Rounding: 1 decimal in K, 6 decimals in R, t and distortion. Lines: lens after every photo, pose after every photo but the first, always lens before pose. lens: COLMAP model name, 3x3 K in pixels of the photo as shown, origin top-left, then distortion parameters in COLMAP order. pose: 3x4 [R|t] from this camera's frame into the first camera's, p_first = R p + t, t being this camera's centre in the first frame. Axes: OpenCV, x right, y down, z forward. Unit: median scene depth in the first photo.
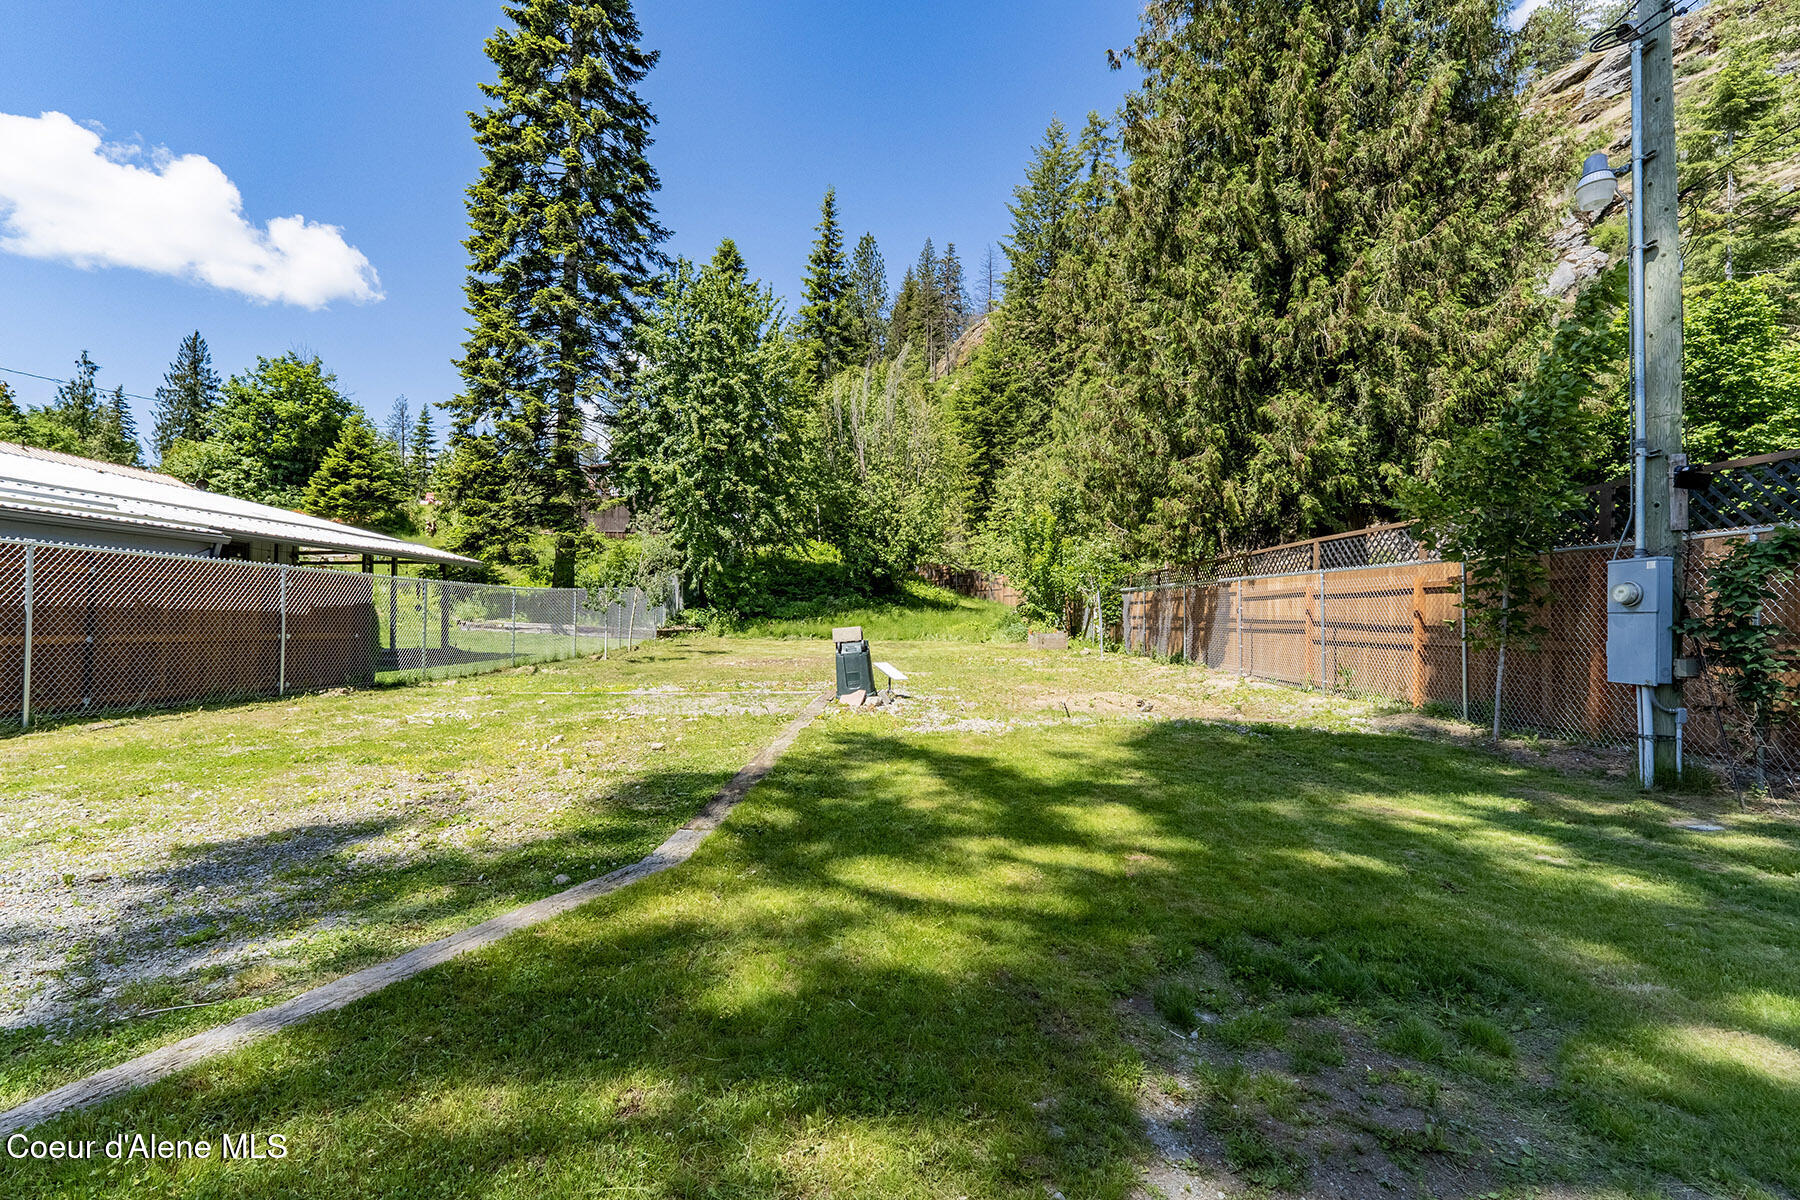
lens RADIAL K [[765.8, 0, 898.5], [0, 765.8, 592.0], [0, 0, 1]] dist [0.009045, -0.000123]
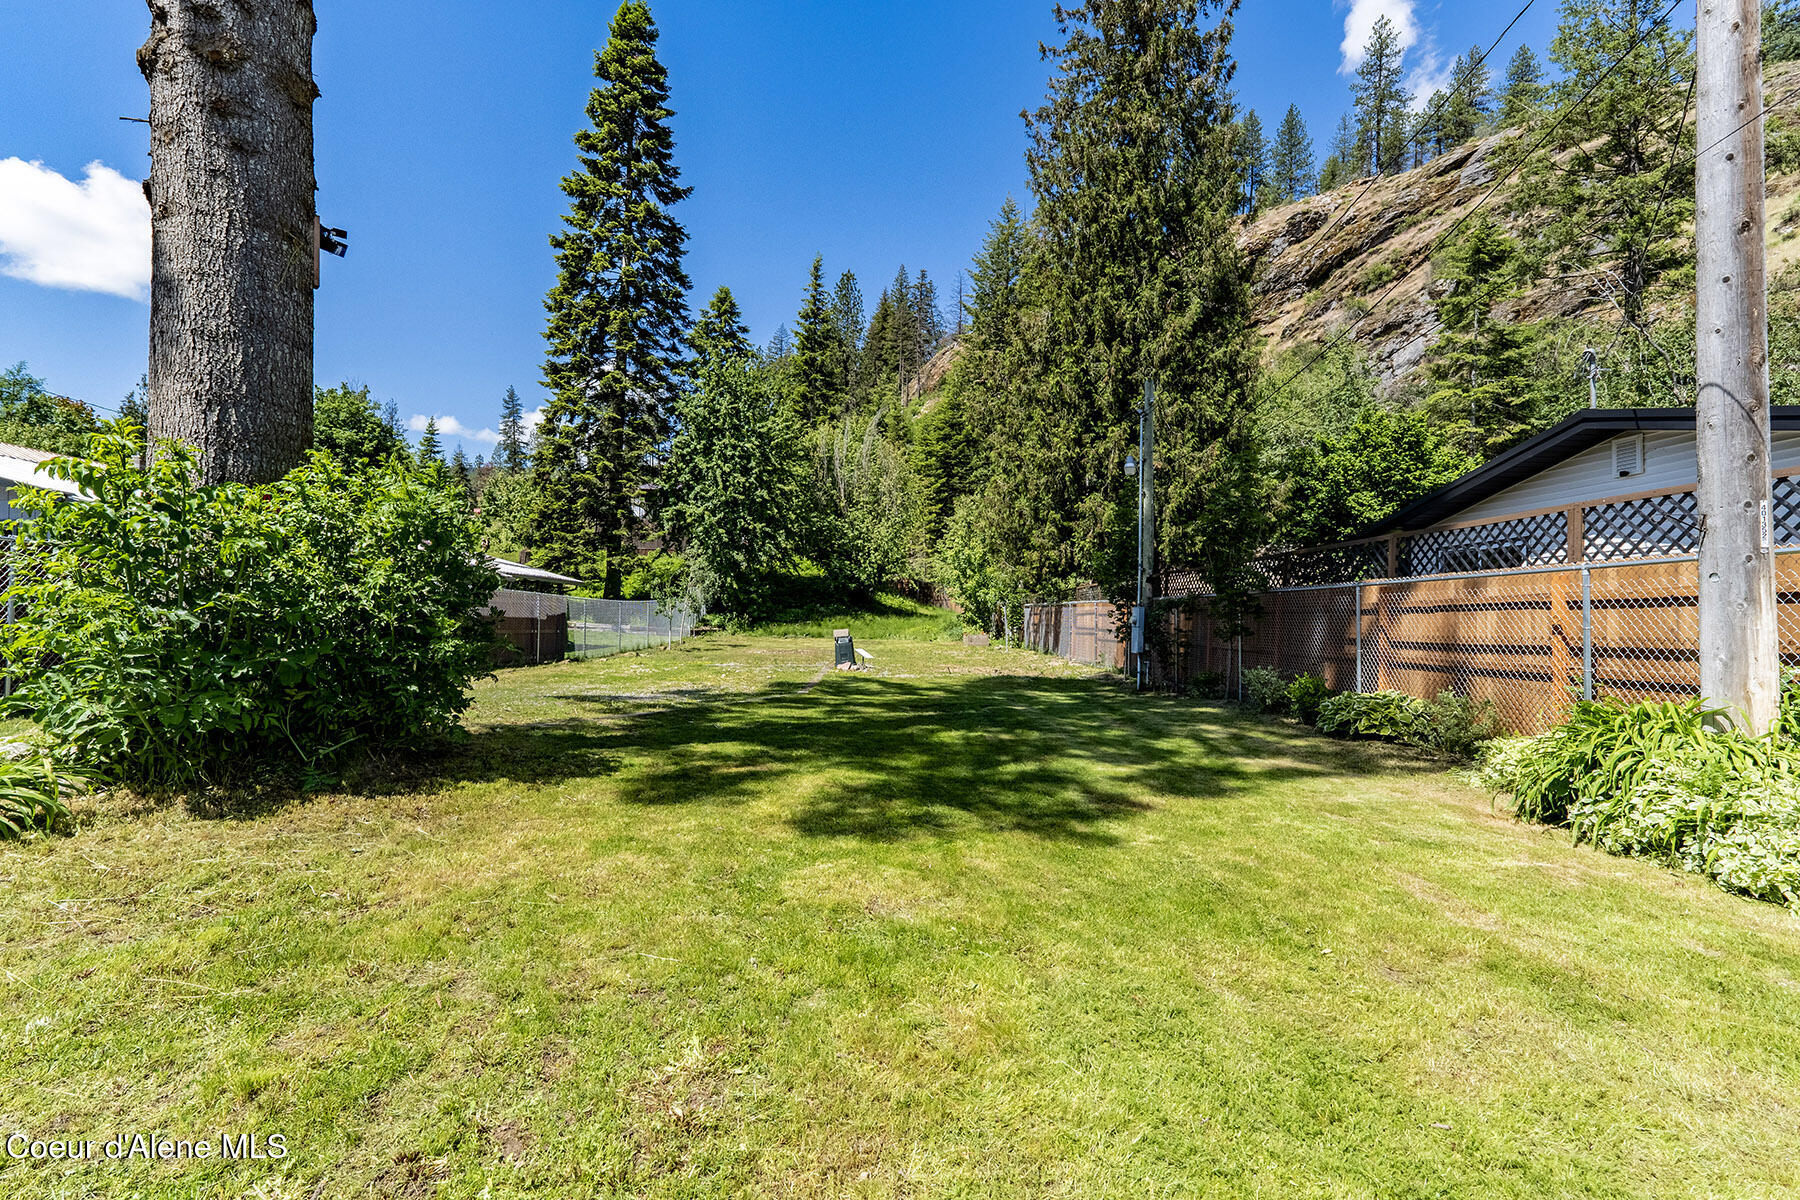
lens RADIAL K [[765.8, 0, 898.5], [0, 765.8, 592.0], [0, 0, 1]] dist [0.009045, -0.000123]
pose [[0.999324, 0.011389, 0.034954, 0.002876], [-0.011308, 0.999933, -0.002512, -0.015350], [-0.034980, 0.002115, 0.999386, -0.317720]]
